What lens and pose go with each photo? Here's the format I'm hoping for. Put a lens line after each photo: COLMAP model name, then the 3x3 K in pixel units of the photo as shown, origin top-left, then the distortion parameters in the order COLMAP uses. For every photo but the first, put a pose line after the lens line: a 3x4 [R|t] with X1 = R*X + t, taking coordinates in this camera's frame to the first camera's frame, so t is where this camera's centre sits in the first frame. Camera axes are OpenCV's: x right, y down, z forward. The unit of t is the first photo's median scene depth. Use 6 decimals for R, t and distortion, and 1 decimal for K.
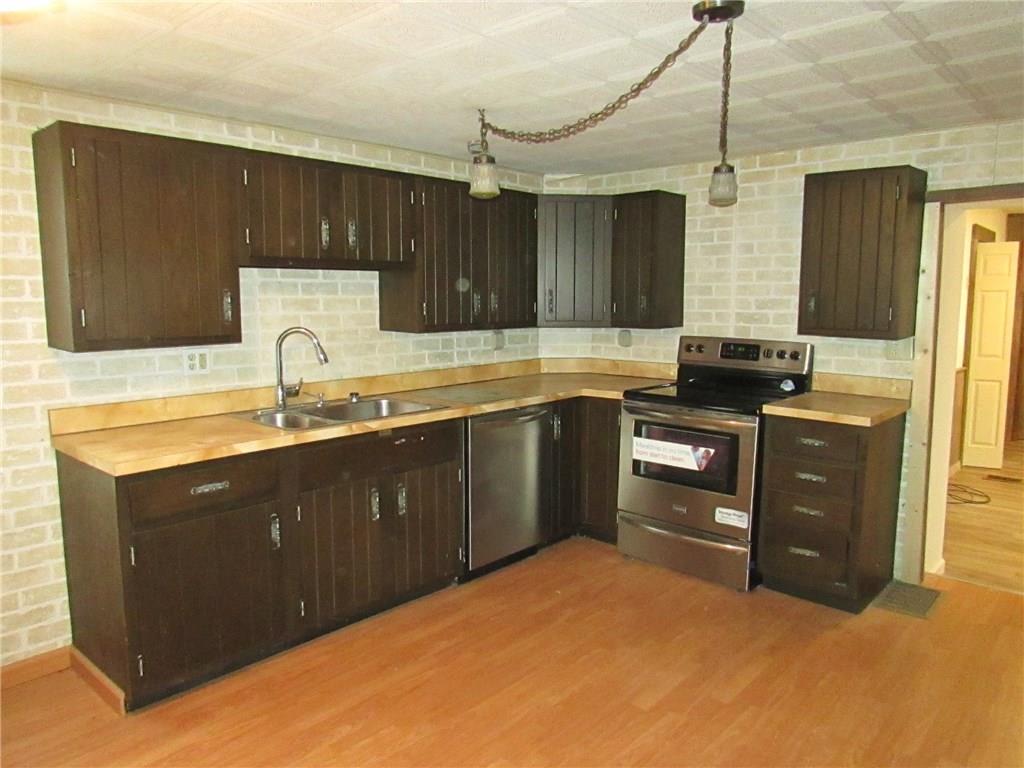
lens RADIAL K [[724.3, 0, 512.0], [0, 724.3, 384.0], [0, 0, 1]] dist [-0.007007, -0.004748]
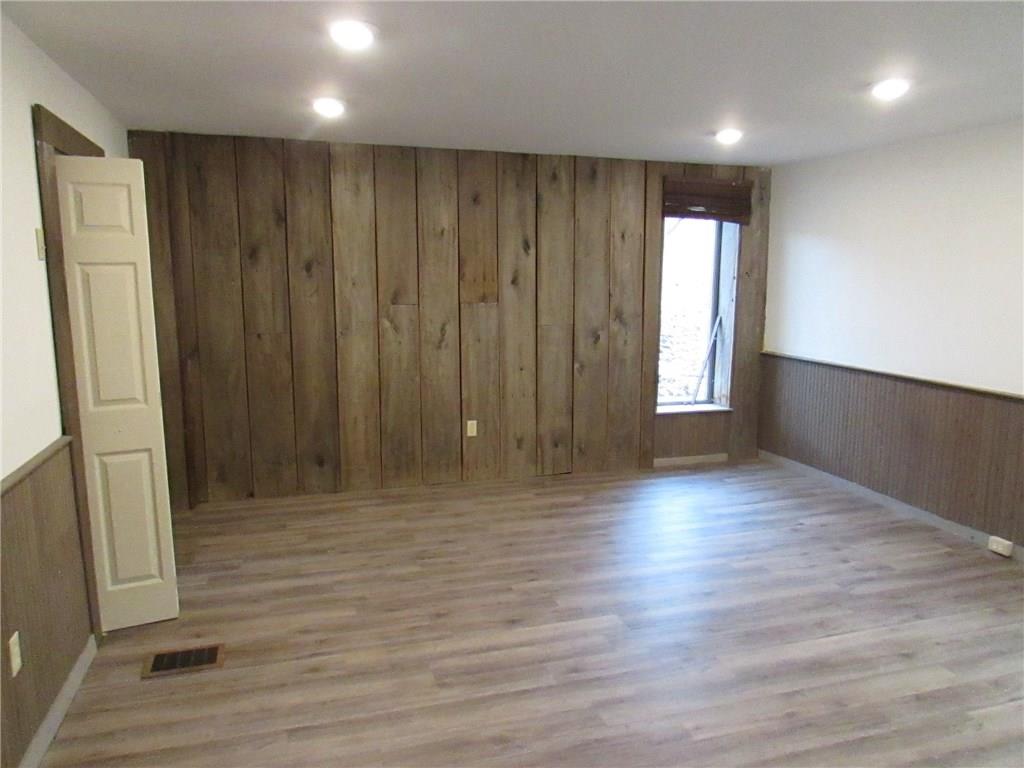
lens RADIAL K [[724.3, 0, 512.0], [0, 724.3, 384.0], [0, 0, 1]] dist [-0.007007, -0.004748]
pose [[0.513382, -0.137221, 0.847119, 0.391316], [0.105224, 0.989750, 0.096556, -0.068344], [-0.851685, 0.039567, 0.522558, 0.528459]]
